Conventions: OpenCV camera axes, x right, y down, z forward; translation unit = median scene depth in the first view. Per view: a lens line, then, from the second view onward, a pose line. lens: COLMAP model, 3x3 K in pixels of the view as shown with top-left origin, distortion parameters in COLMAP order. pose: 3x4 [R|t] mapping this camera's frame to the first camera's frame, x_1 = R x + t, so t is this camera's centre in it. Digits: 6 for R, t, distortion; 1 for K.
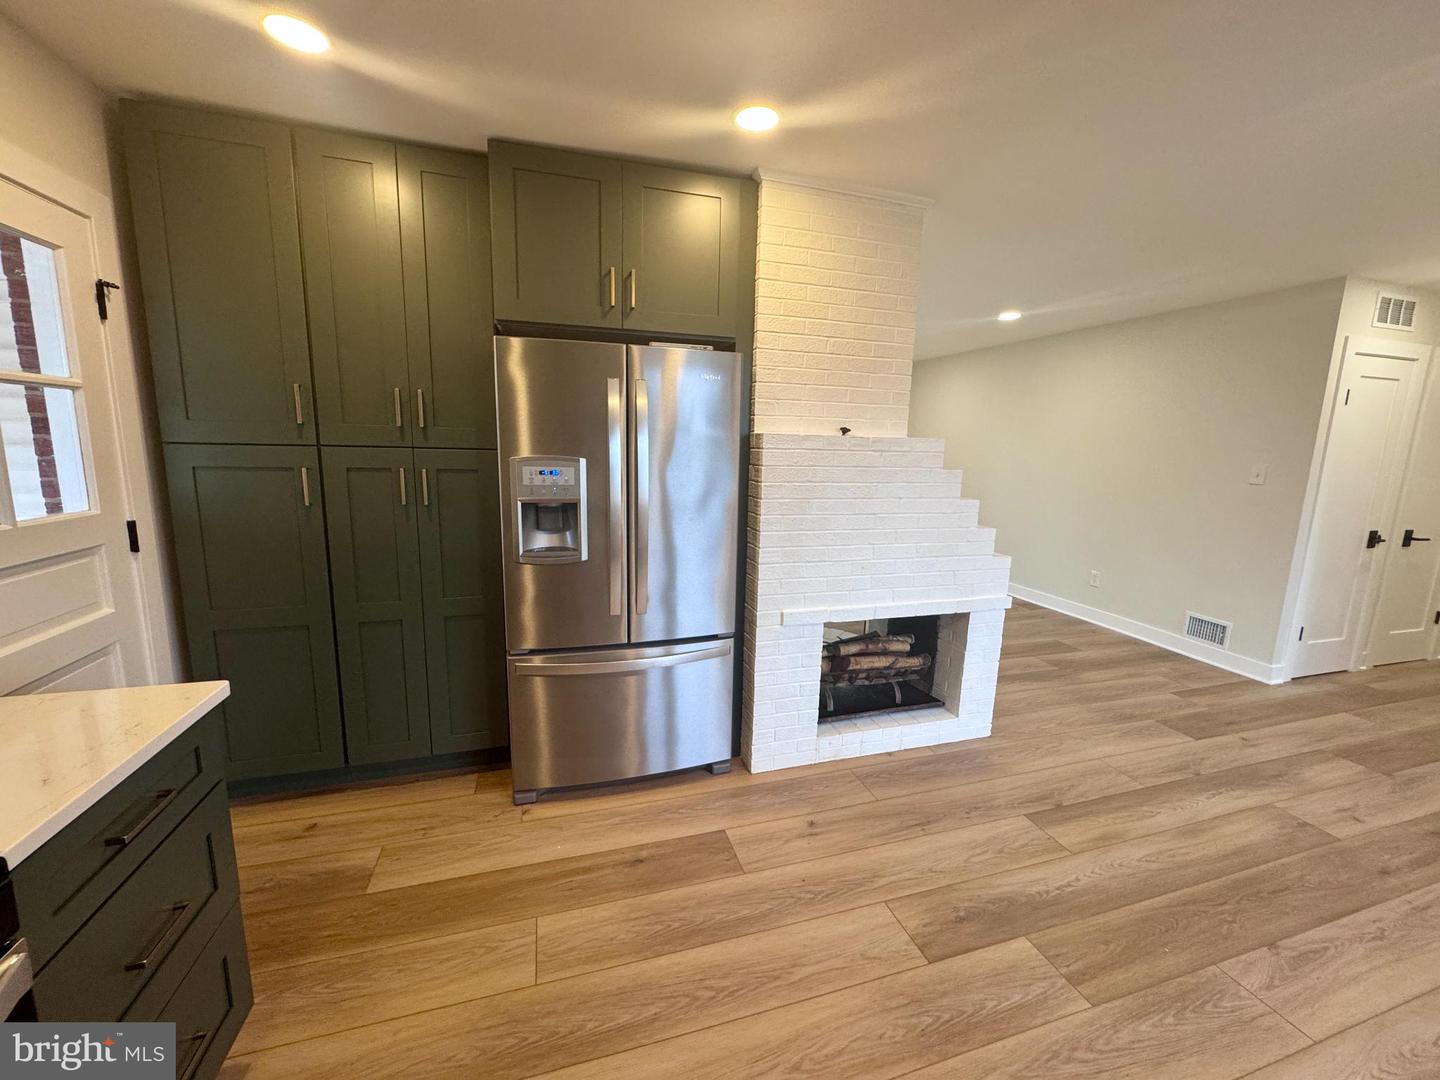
lens RADIAL K [[579.6, 0, 717.7], [0, 579.6, 537.6], [0, 0, 1]] dist [-0.002489, -0.000142]
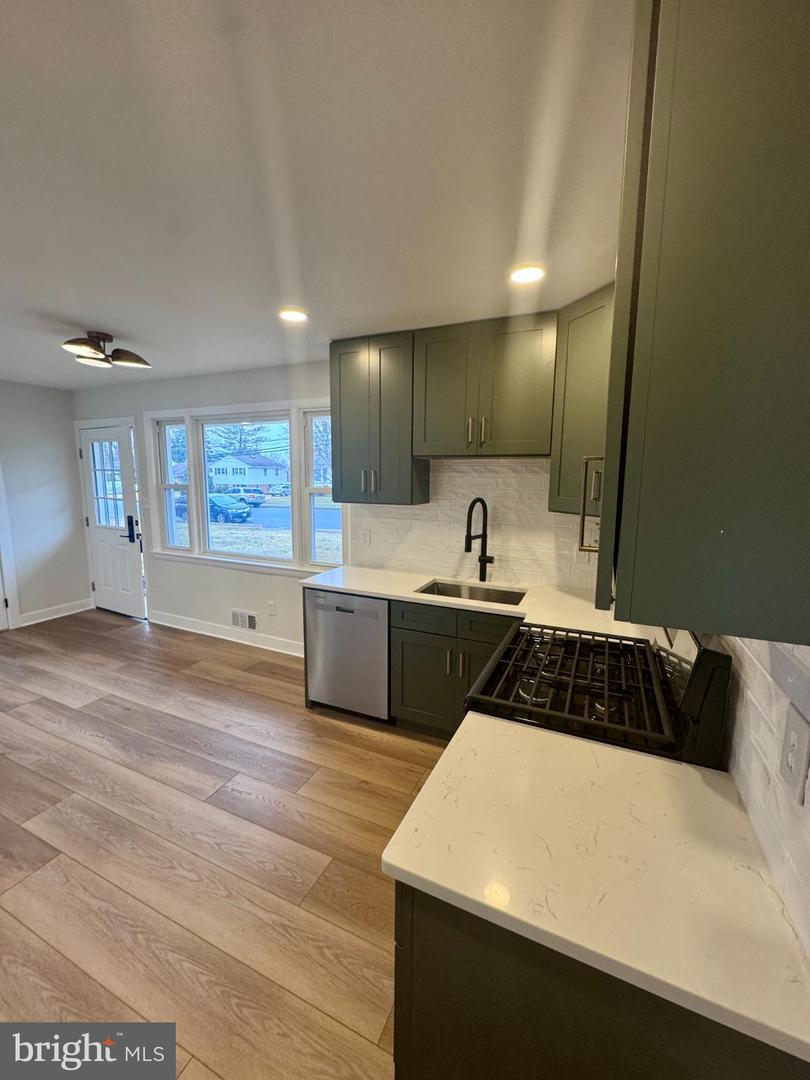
lens RADIAL K [[434.7, 0, 406.1], [0, 434.7, 540.7], [0, 0, 1]] dist [-0.002489, -0.000142]
pose [[-0.748436, -0.129451, 0.650450, -0.730073], [0.082526, 0.954965, 0.285012, -0.223472], [-0.658052, 0.266992, -0.704047, 0.776541]]
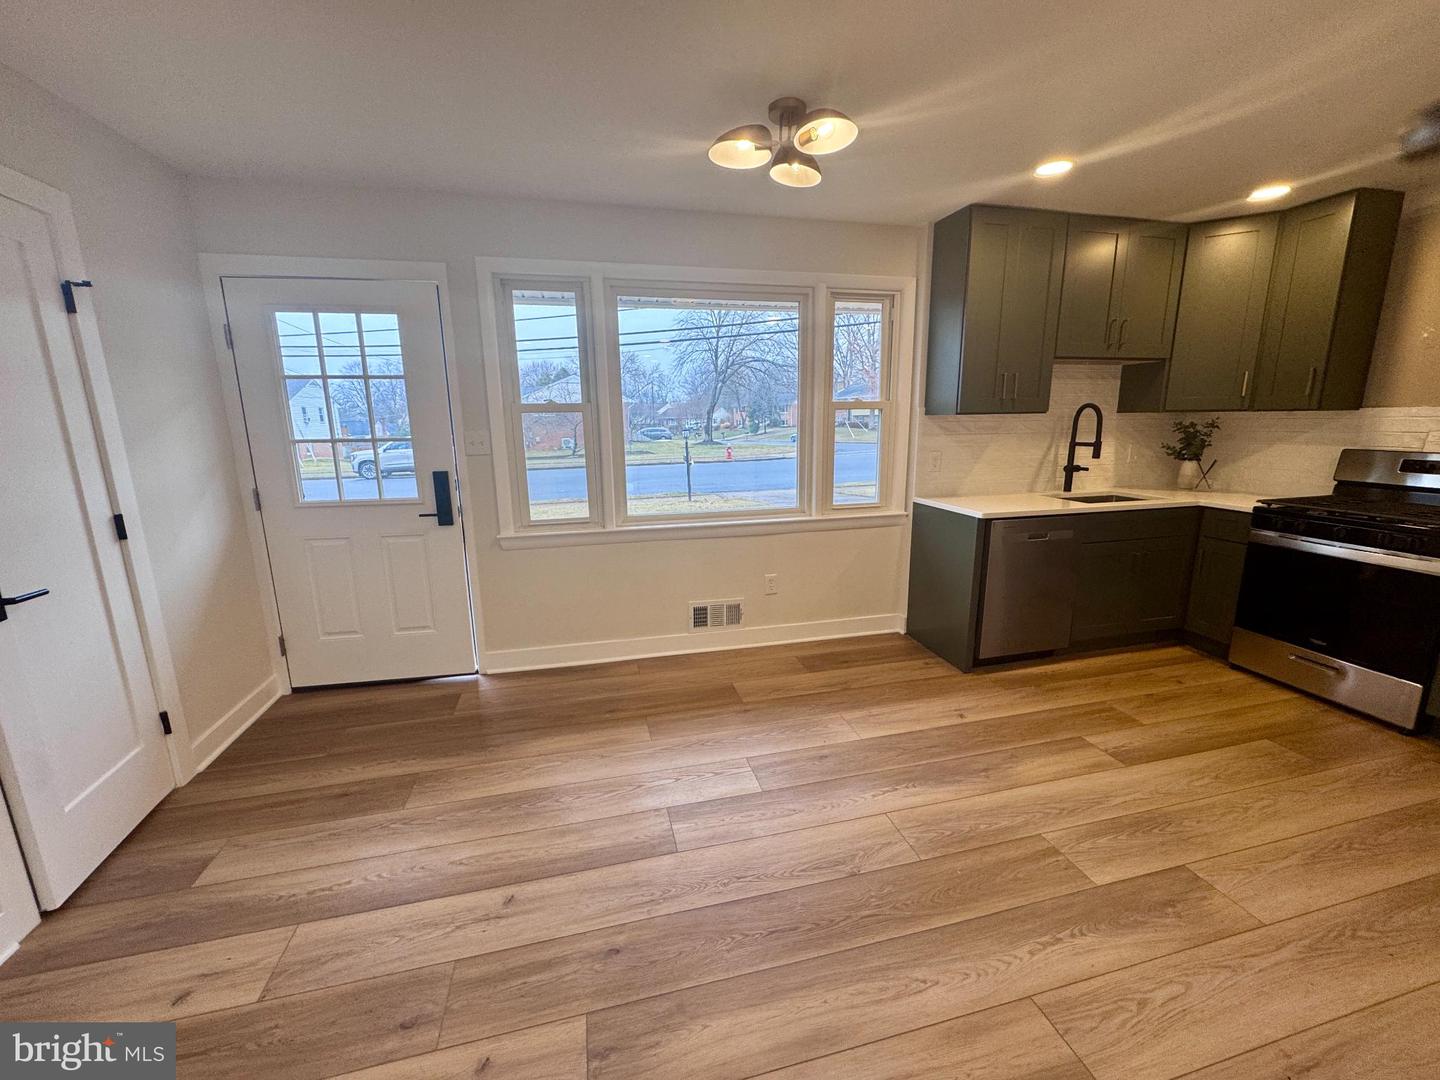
lens RADIAL K [[579.6, 0, 720.5], [0, 579.6, 540.0], [0, 0, 1]] dist [-0.002489, -0.000142]
pose [[-0.998696, -0.020809, 0.046620, 0.959810], [-0.002370, 0.931071, 0.364831, -0.199324], [-0.050998, 0.364245, -0.929906, 1.457842]]
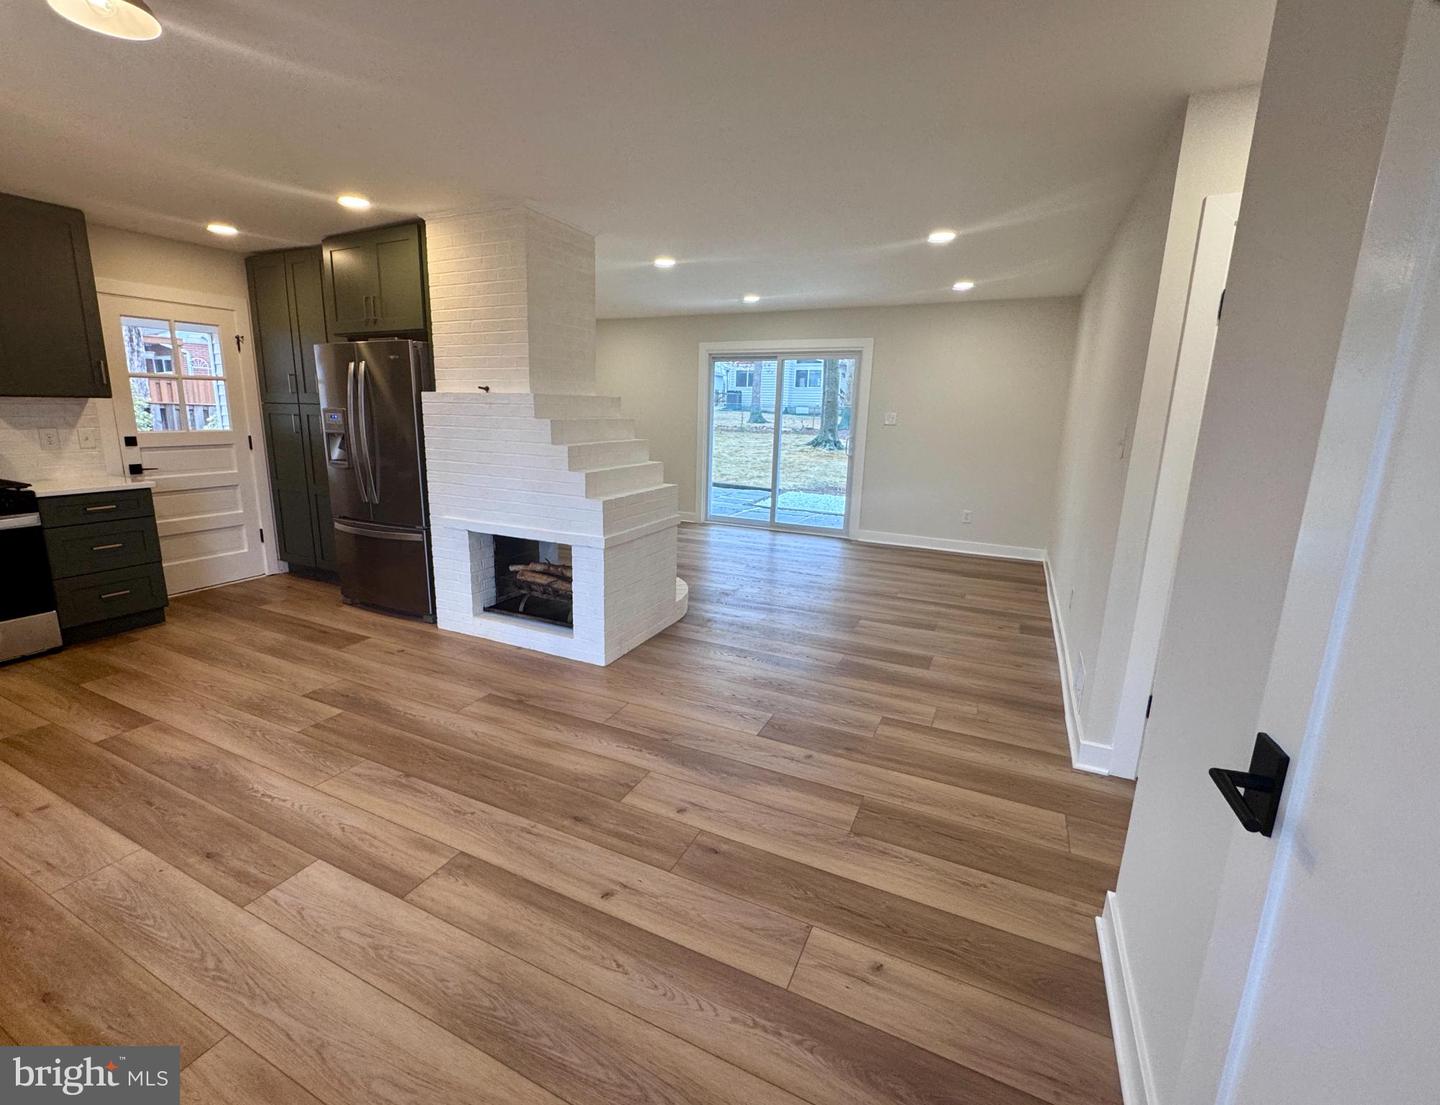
lens RADIAL K [[640.0, 0, 678.3], [0, 640.0, 544.9], [0, 0, 1]] dist [0.000842, 0.000084]
pose [[0.714567, 0.138244, -0.685771, 1.911149], [-0.115924, 0.990127, 0.078807, 0.004308], [0.689895, 0.023185, 0.723538, 0.299176]]
